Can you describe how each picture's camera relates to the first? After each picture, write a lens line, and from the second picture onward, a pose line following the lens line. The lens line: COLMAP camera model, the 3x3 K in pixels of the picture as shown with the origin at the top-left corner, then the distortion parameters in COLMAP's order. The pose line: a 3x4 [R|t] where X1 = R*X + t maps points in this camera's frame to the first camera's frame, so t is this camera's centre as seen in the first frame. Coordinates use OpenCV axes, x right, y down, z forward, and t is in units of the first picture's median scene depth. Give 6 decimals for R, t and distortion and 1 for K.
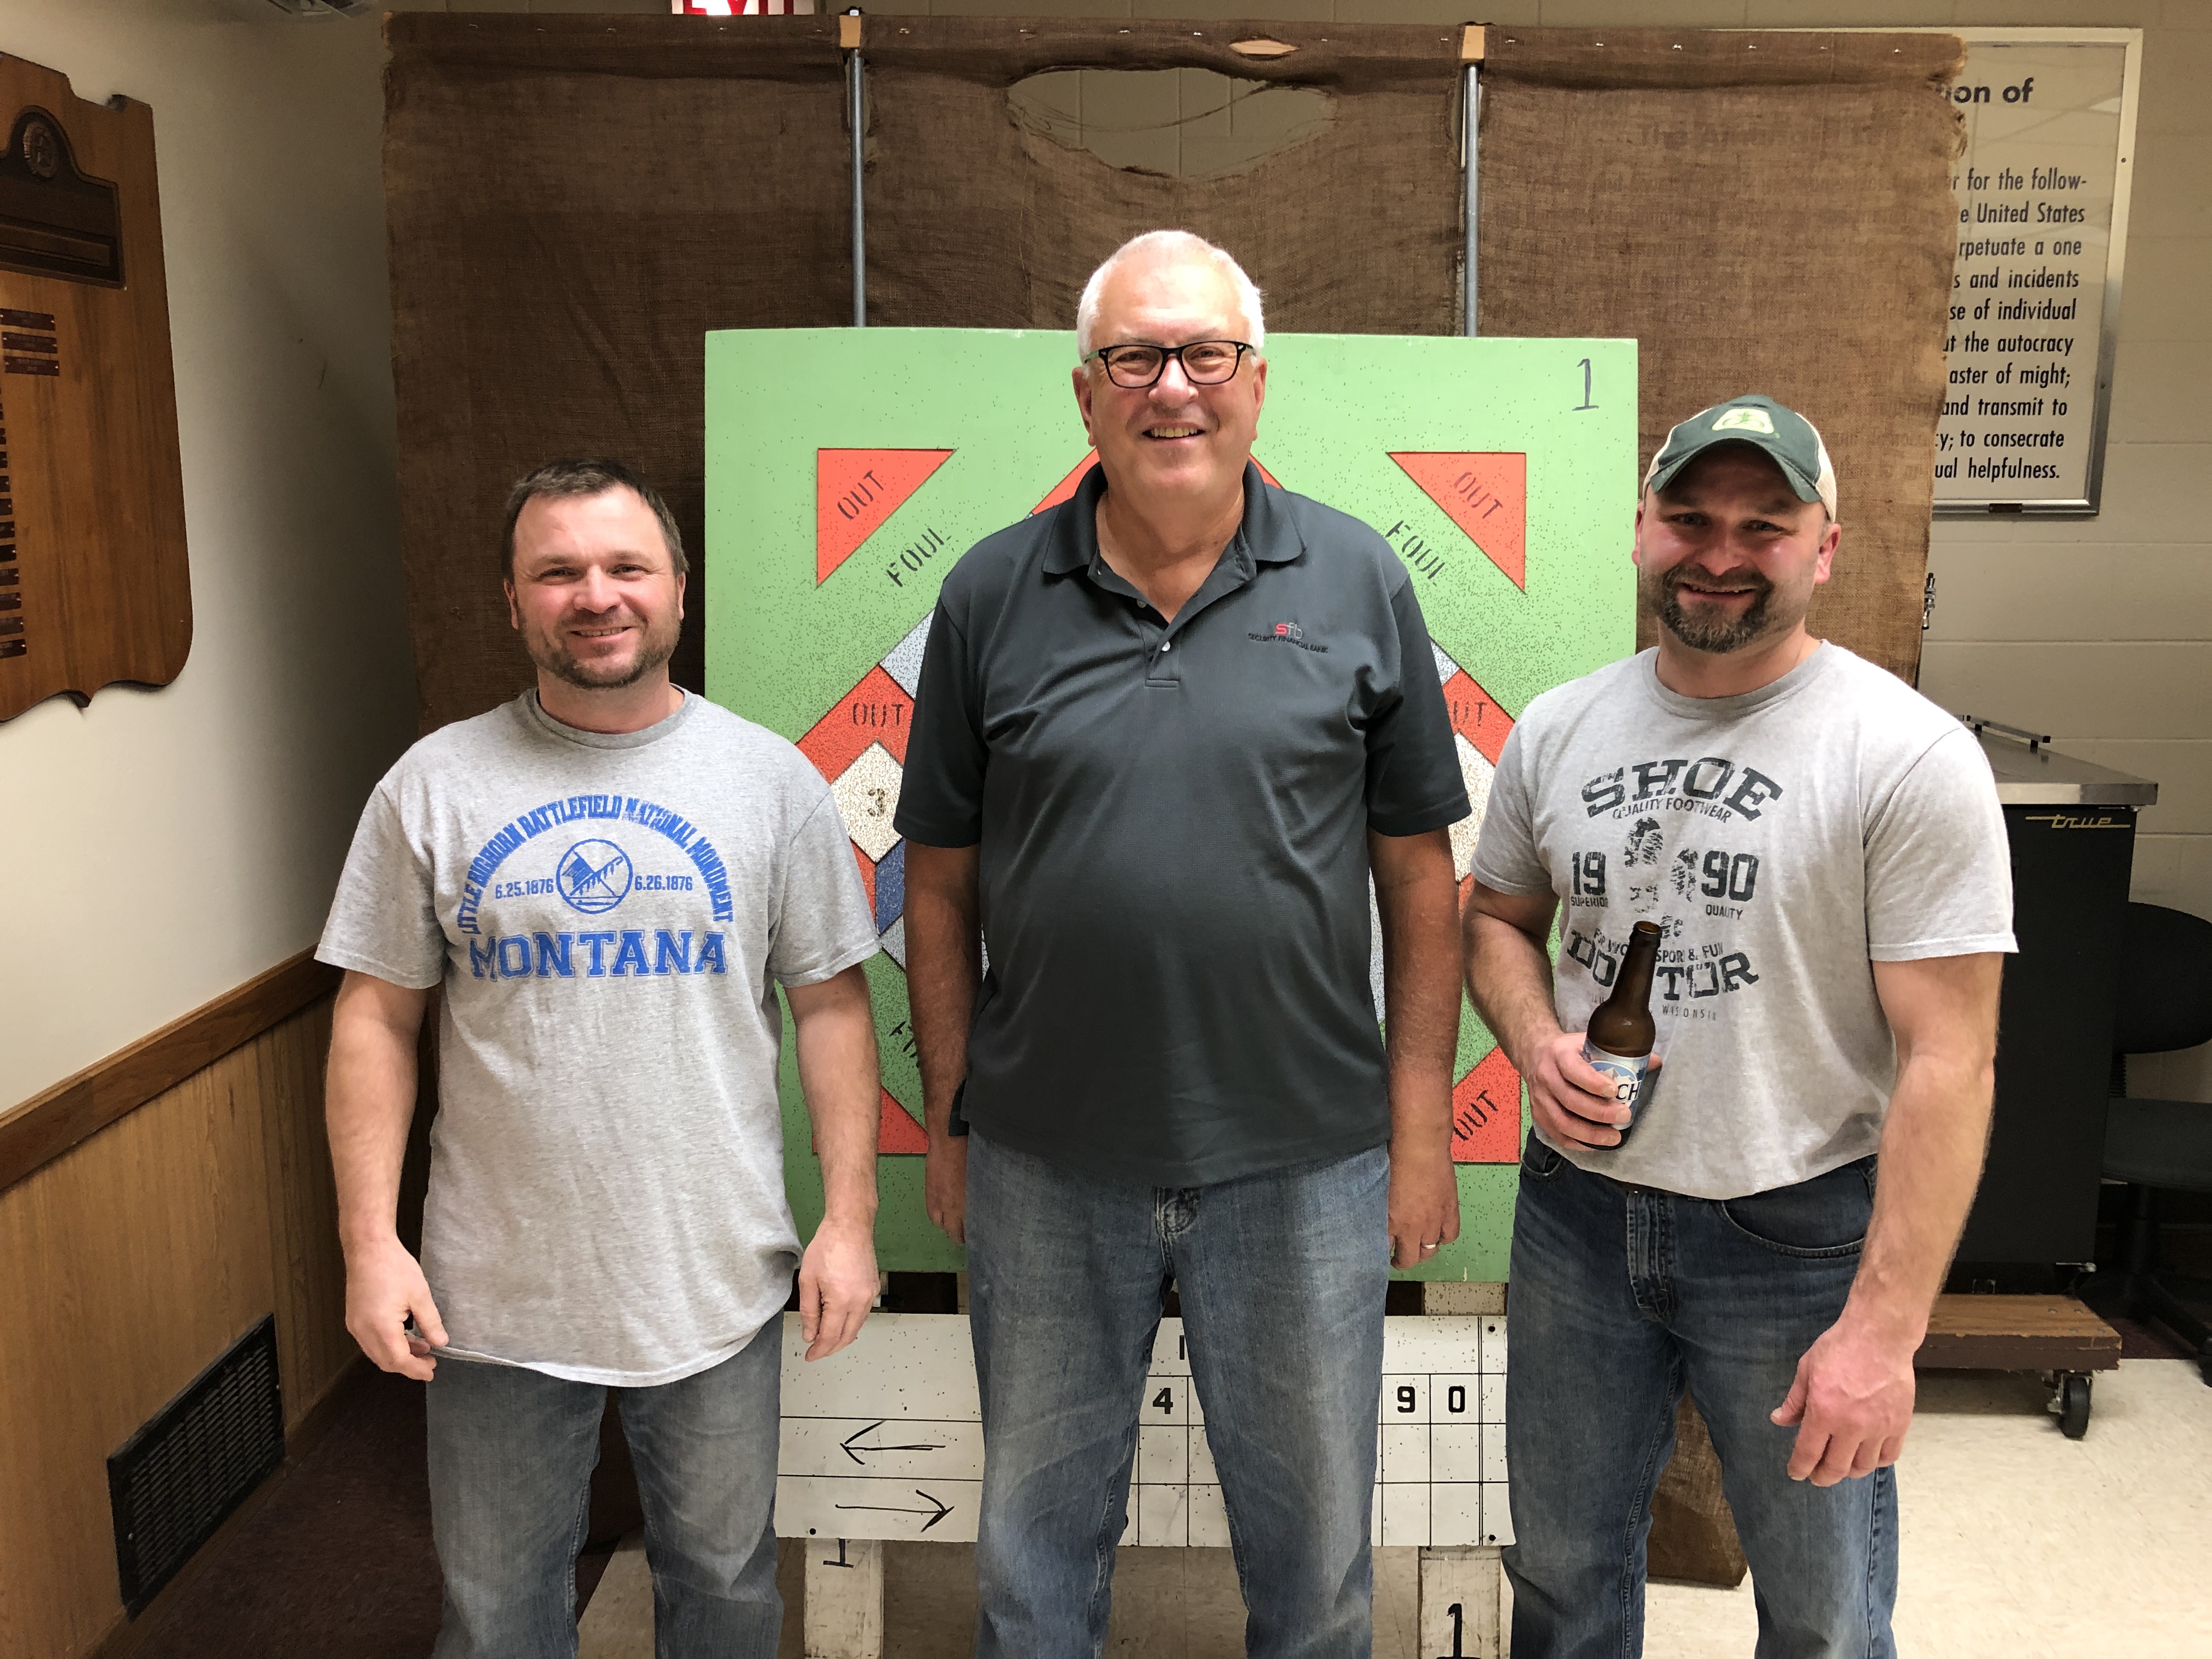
lens RADIAL K [[1700.4, 0, 1097.8], [0, 1700.4, 795.7], [0, 0, 1]] dist [0.010728, -0.019187]
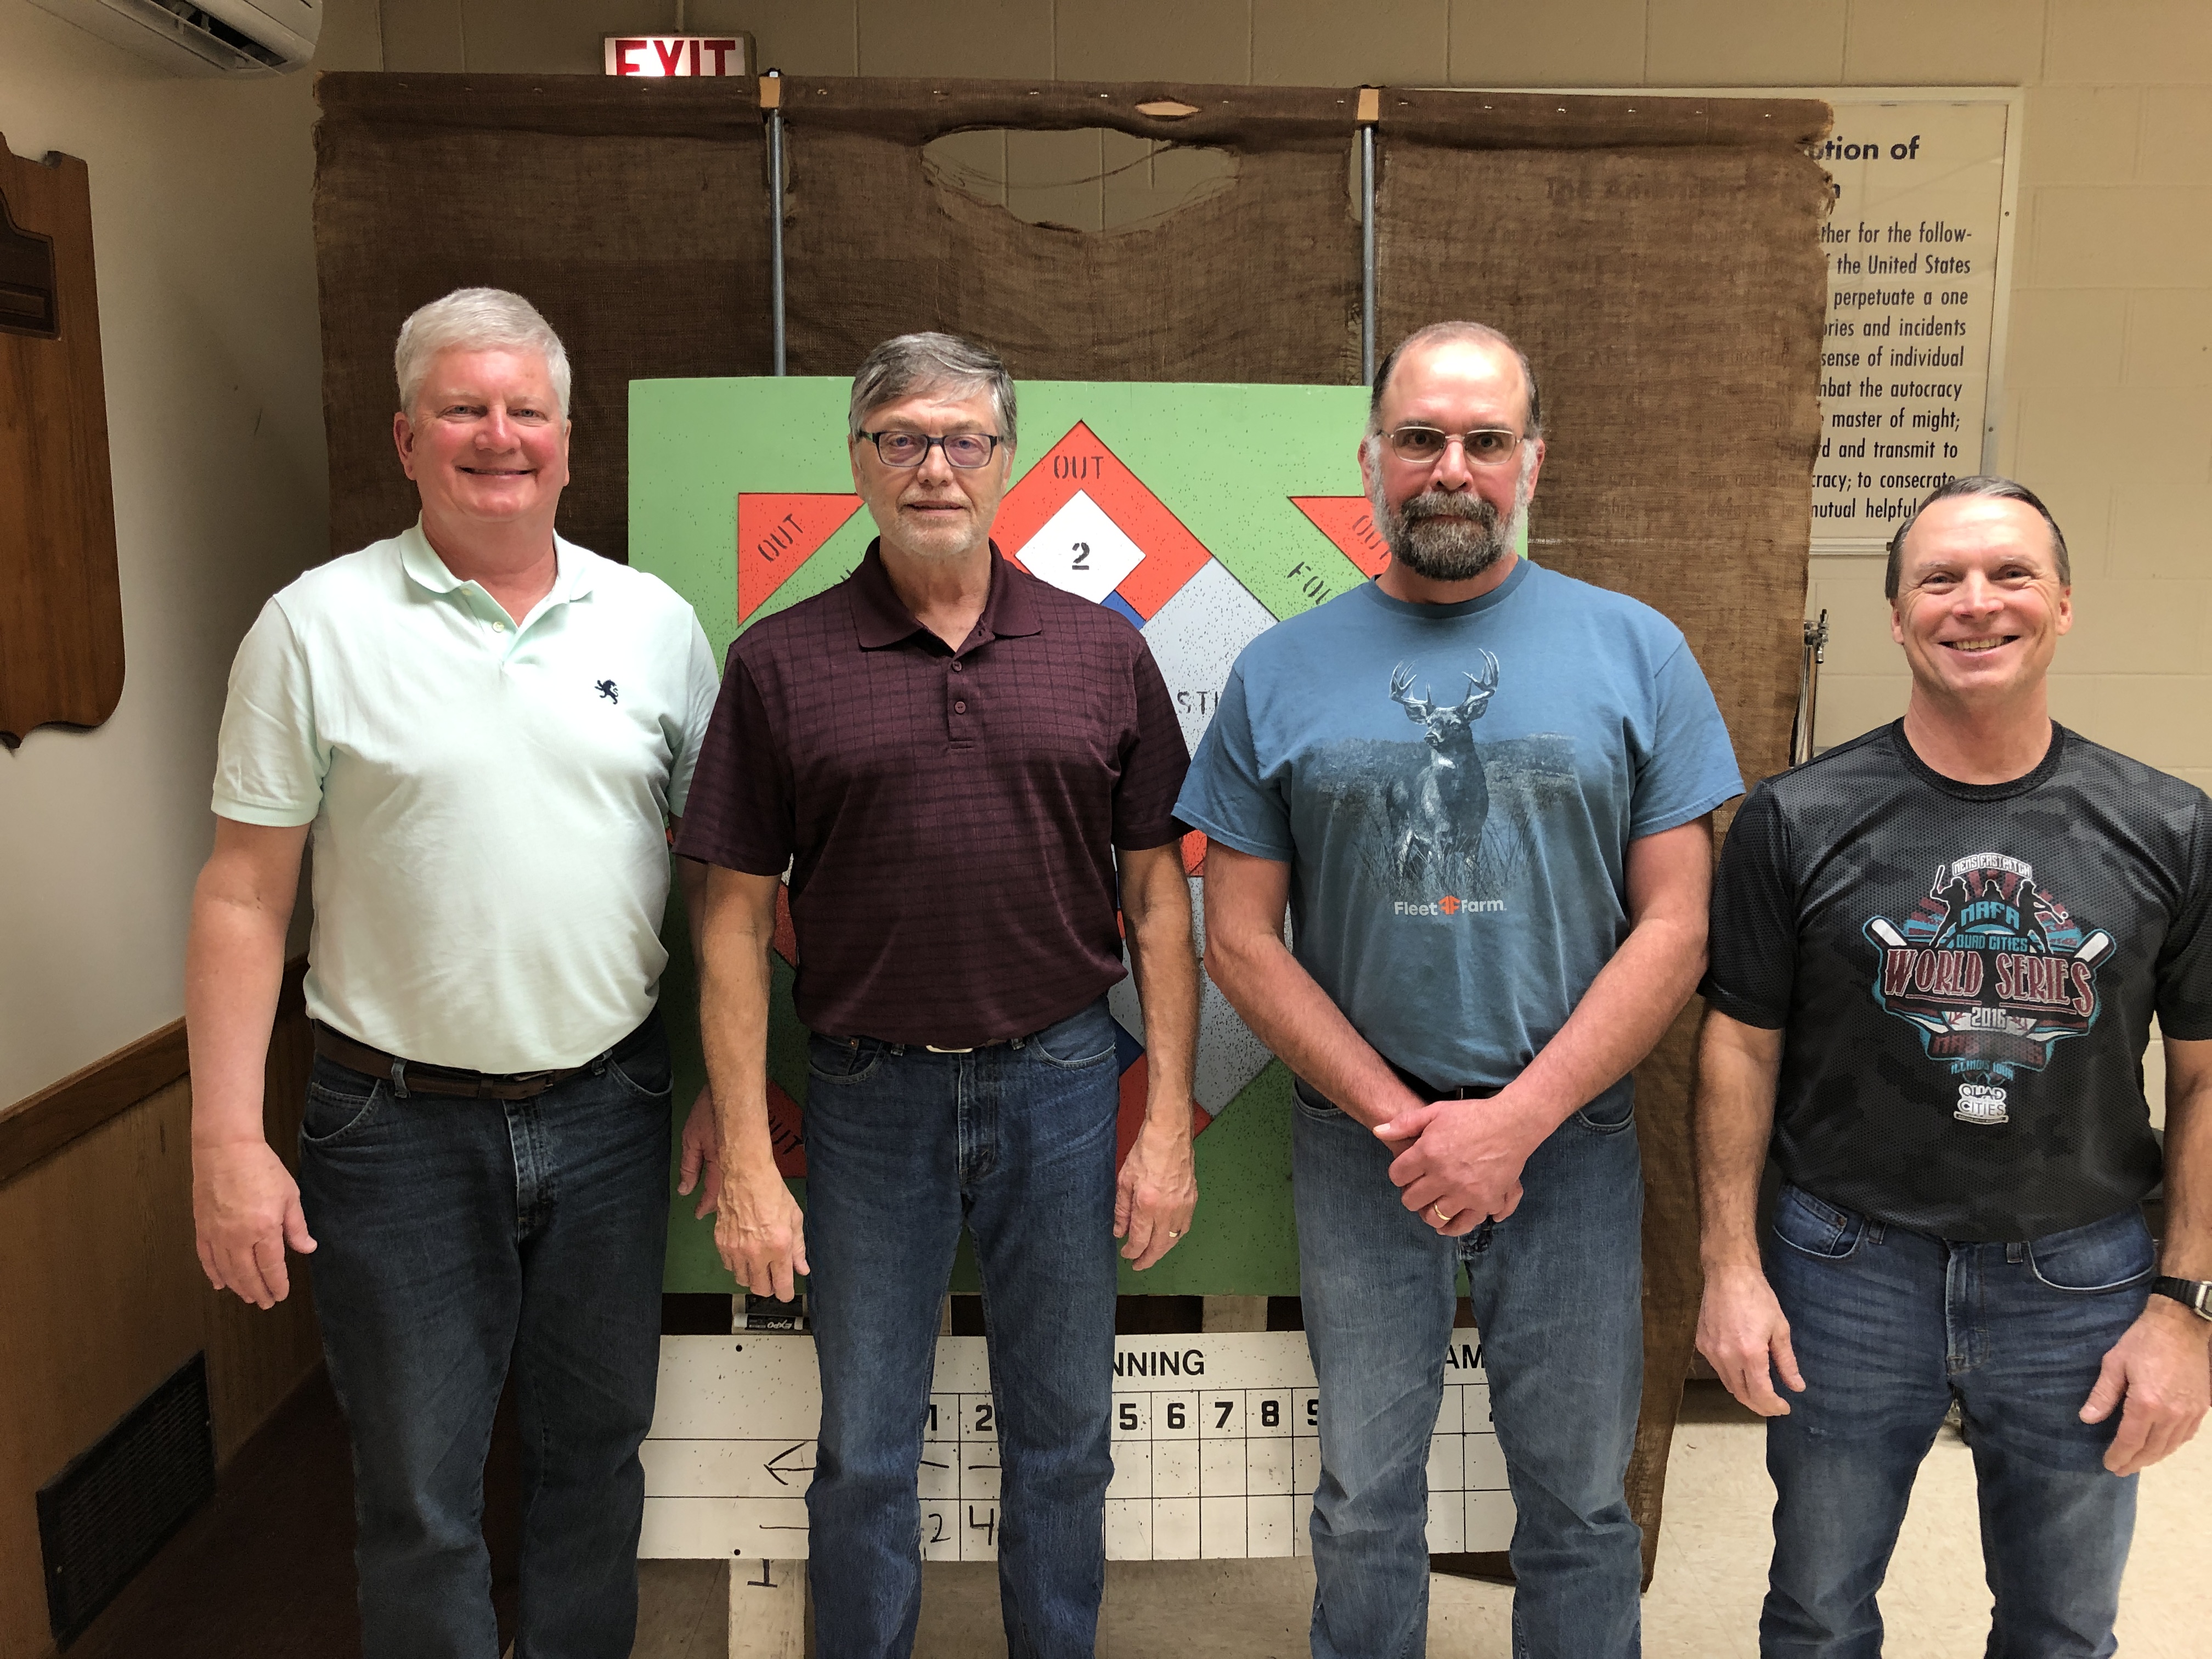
lens RADIAL K [[1700.4, 0, 1095.4], [0, 1700.4, 799.6], [0, 0, 1]] dist [0.010728, -0.019187]
pose [[0.999669, -0.006575, 0.024859, 0.023751], [0.007103, 0.999749, -0.021226, 0.005034], [-0.024713, 0.021395, 0.999466, -0.031545]]
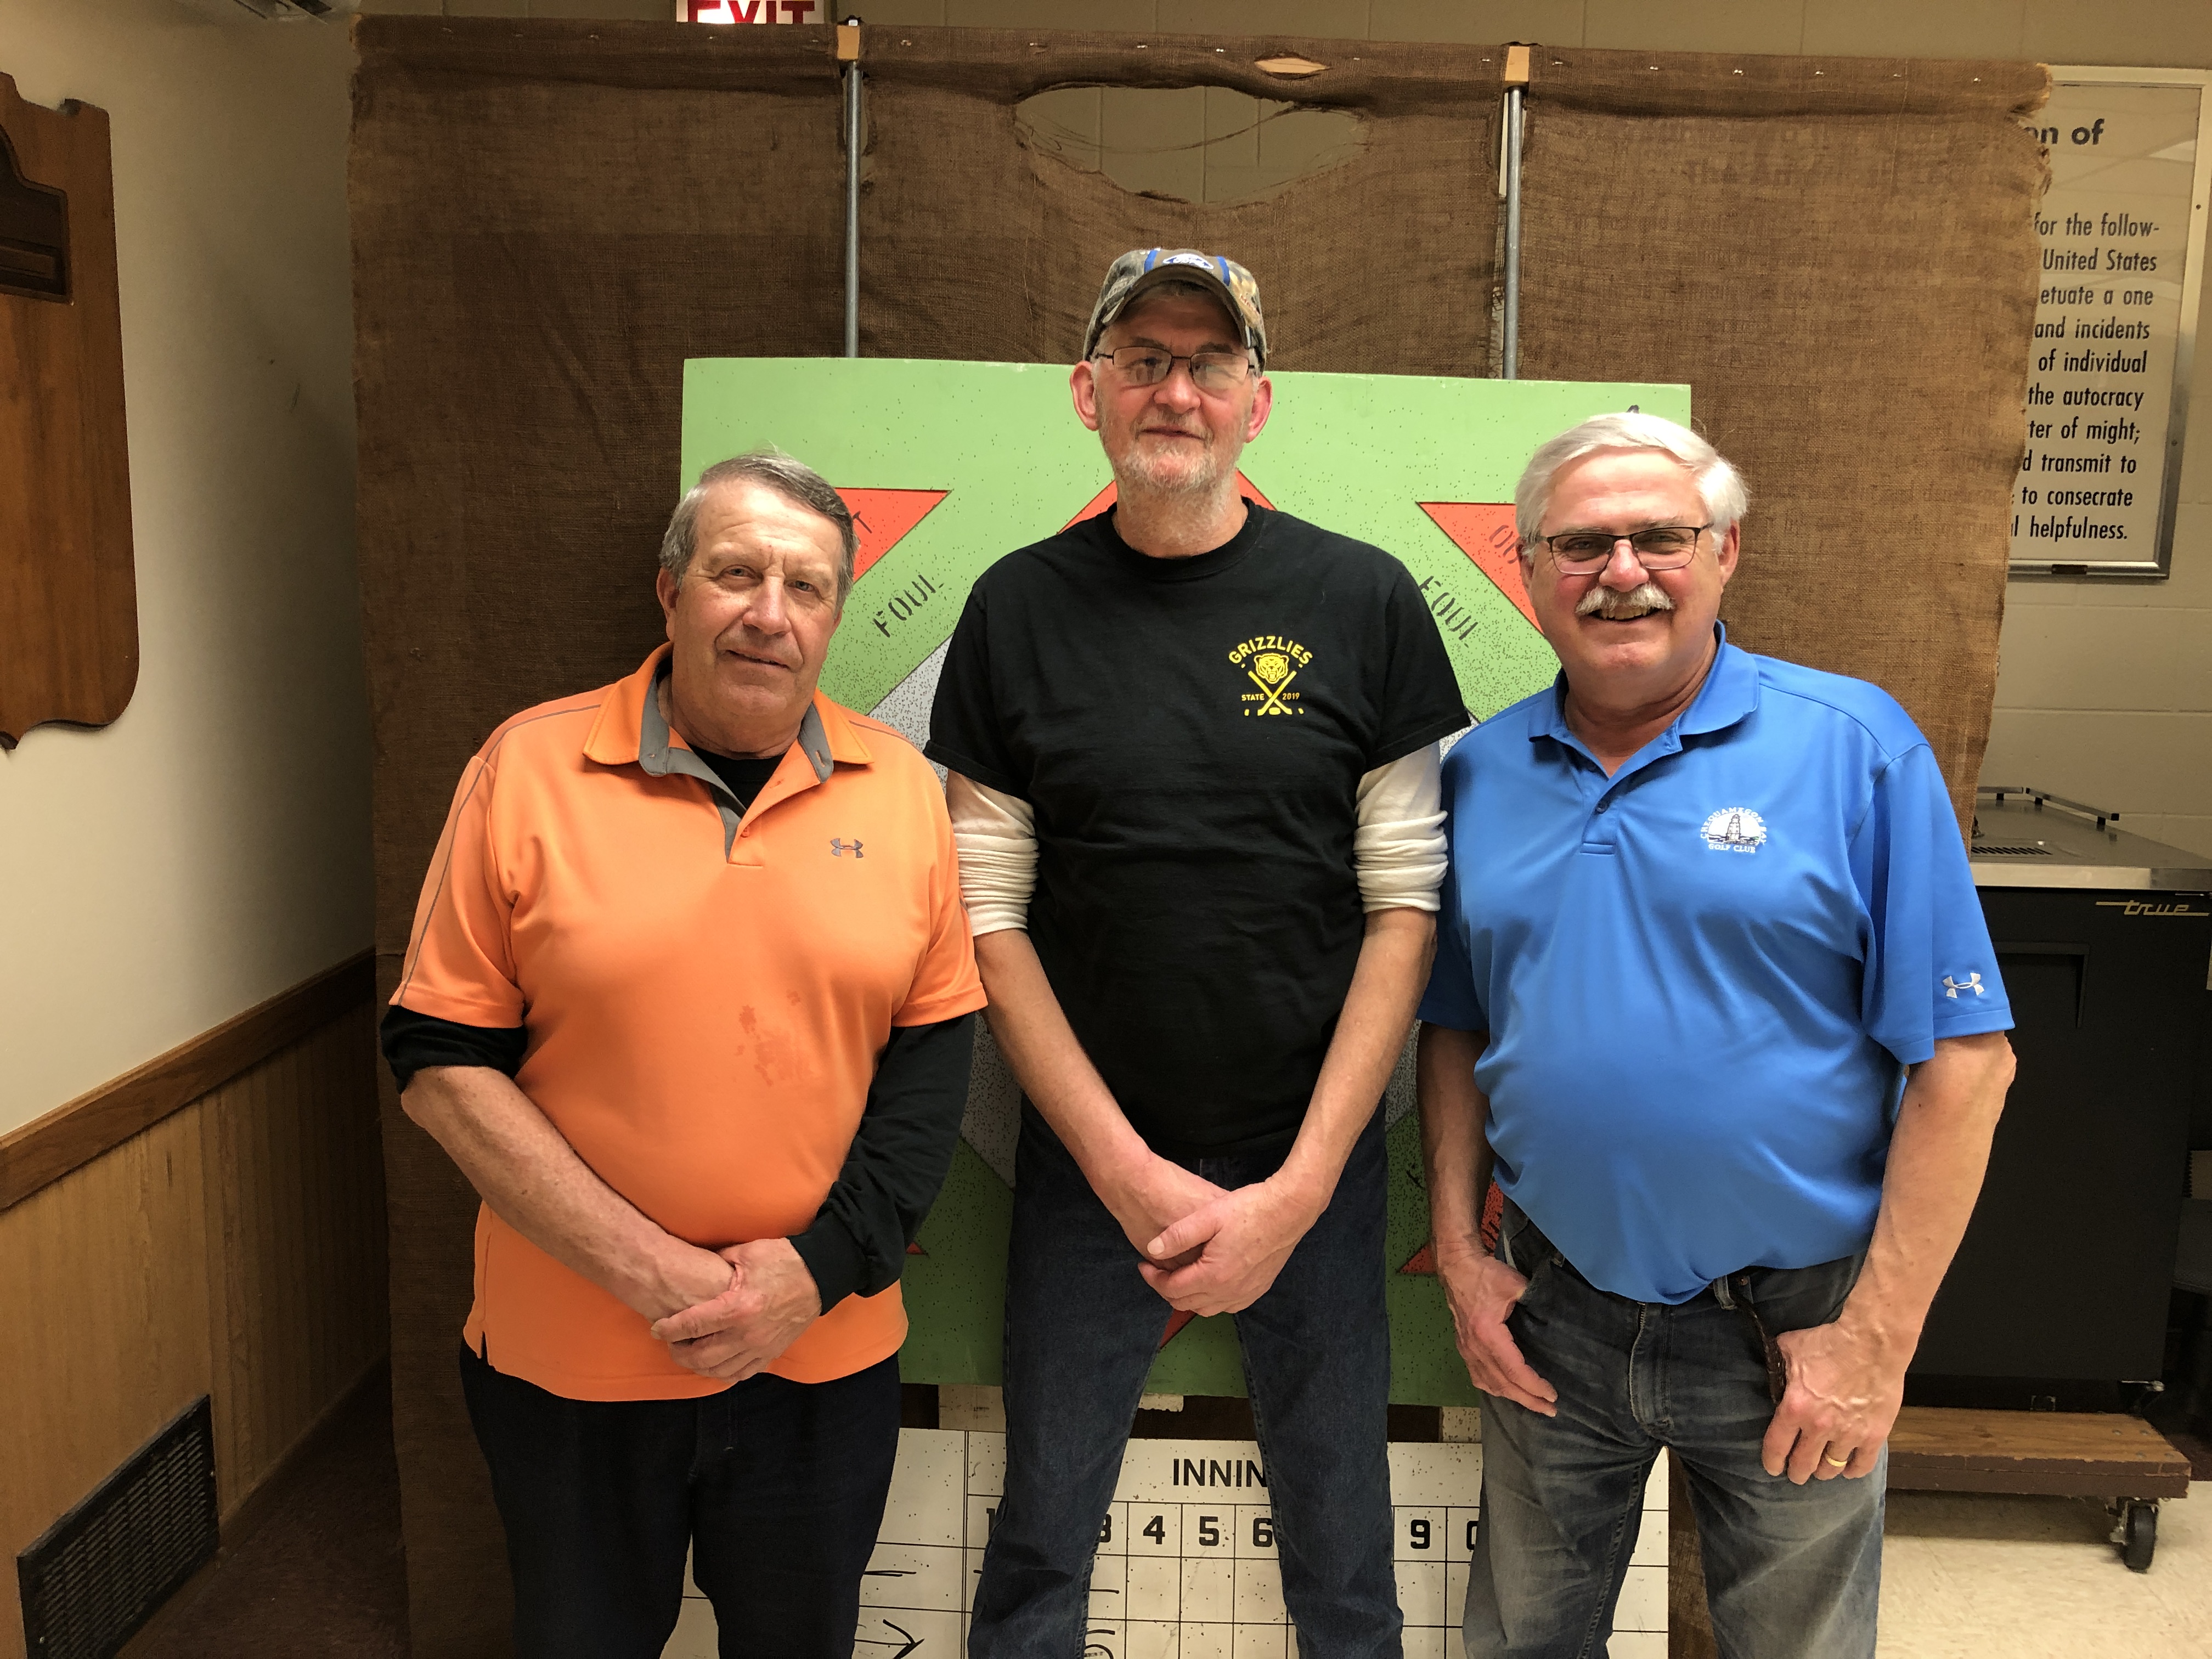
lens RADIAL K [[1700.4, 0, 1102.5], [0, 1700.4, 799.5], [0, 0, 1]] dist [0.010728, -0.019187]
pose [[0.999742, 0.020108, -0.010517, 0.011880], [-0.020294, 0.999635, -0.017858, -0.019626], [0.010154, 0.018067, 0.999785, 0.074390]]
